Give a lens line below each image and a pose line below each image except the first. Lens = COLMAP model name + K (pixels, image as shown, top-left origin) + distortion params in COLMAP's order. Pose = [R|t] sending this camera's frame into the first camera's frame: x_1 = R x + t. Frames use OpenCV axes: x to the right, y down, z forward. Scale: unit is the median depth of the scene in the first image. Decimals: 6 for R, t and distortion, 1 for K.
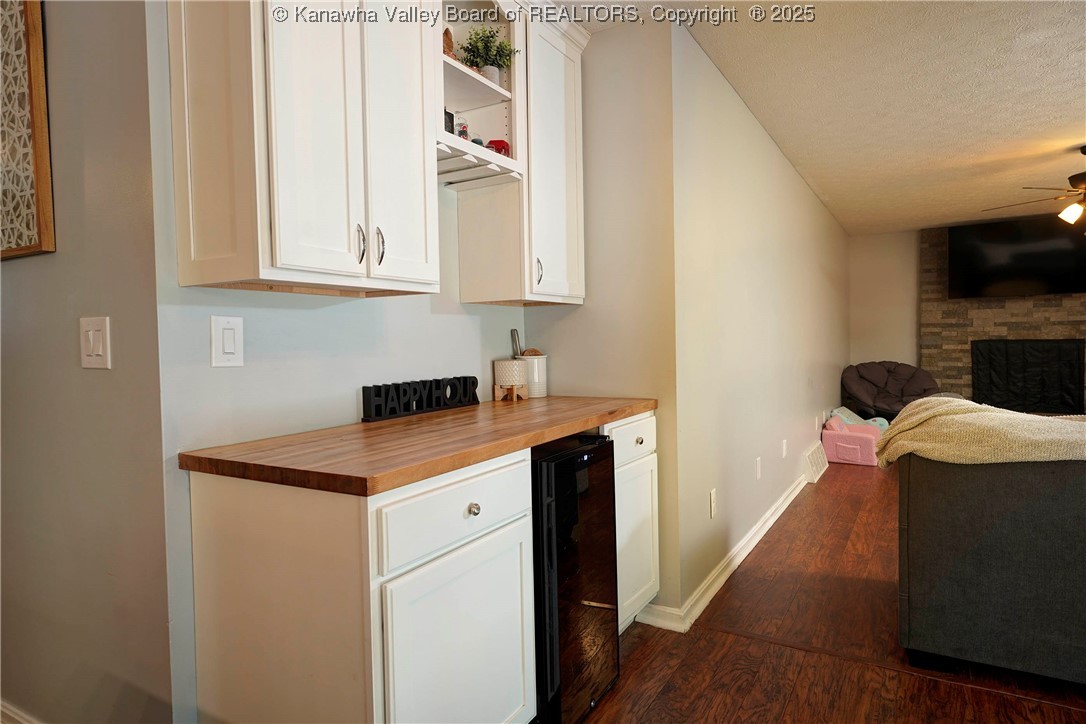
lens RADIAL K [[646.7, 0, 536.9], [0, 646.7, 362.4], [0, 0, 1]] dist [0.009415, 0.000070]
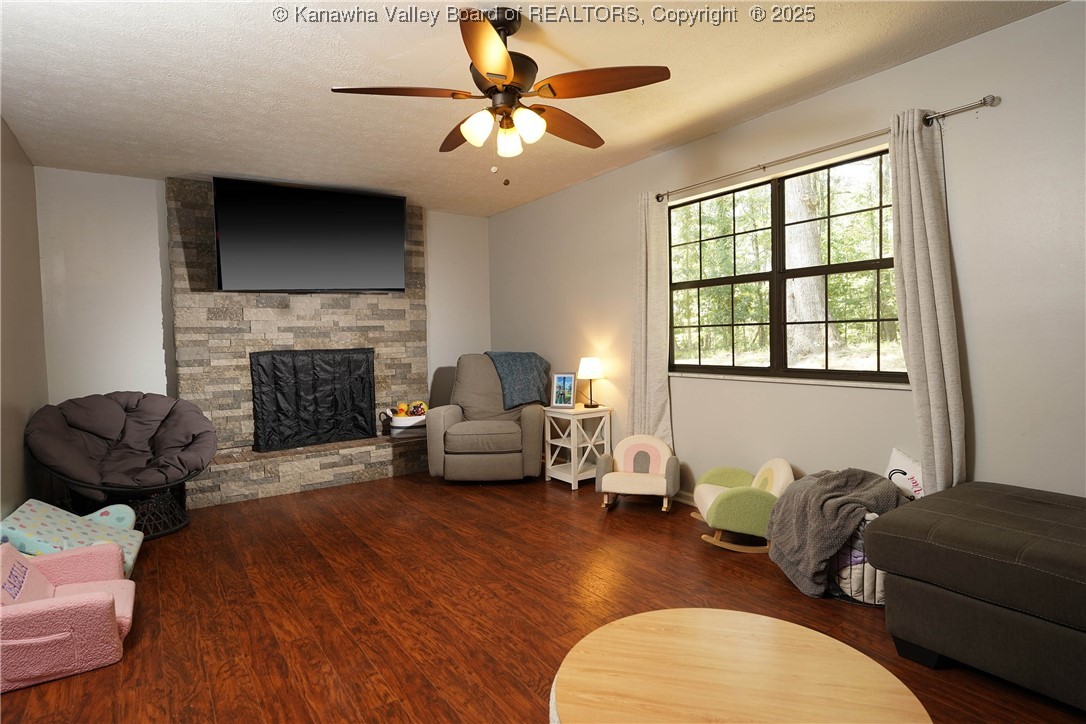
lens RADIAL K [[570.8, 0, 537.0], [0, 570.8, 359.1], [0, 0, 1]] dist [0.005265, 0.000608]
pose [[0.413466, -0.033013, 0.909921, 0.239570], [0.048104, 0.998739, 0.014377, -0.020753], [-0.909248, 0.037826, 0.414533, 0.469902]]
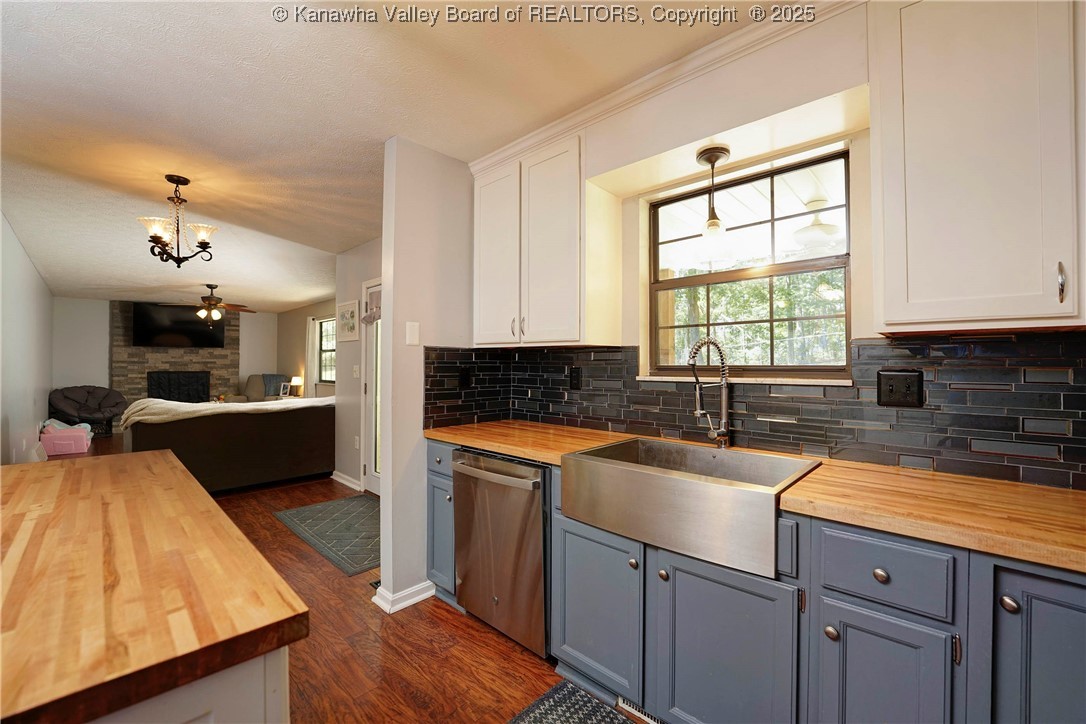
lens RADIAL K [[444.7, 0, 538.3], [0, 444.7, 360.5], [0, 0, 1]] dist [-0.021484, -0.000064]
pose [[0.232949, 0.026068, 0.972140, -0.192858], [0.027188, 0.999075, -0.033305, 0.002246], [-0.972109, 0.034189, 0.232025, -0.242348]]
